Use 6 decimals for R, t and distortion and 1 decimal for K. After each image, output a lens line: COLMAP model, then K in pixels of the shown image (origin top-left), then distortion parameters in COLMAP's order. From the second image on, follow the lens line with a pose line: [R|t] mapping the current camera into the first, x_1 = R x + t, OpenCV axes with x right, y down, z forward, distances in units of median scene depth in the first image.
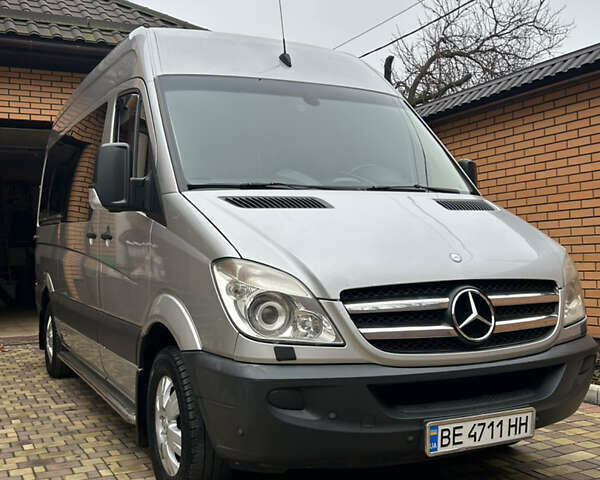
lens RADIAL K [[720.3, 0, 300.0], [0, 720.3, 240.0], [0, 0, 1]] dist [-0.021008, -0.058740]
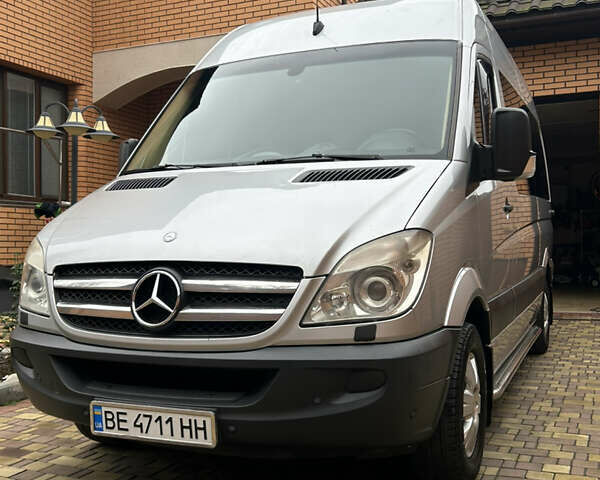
lens RADIAL K [[707.2, 0, 300.0], [0, 707.2, 240.0], [0, 0, 1]] dist [0.017475, 0.026541]
pose [[0.654523, 0.009858, -0.755978, 1.072178], [0.018843, 0.999392, 0.029346, 0.004471], [0.755807, -0.033453, 0.653939, 0.551739]]
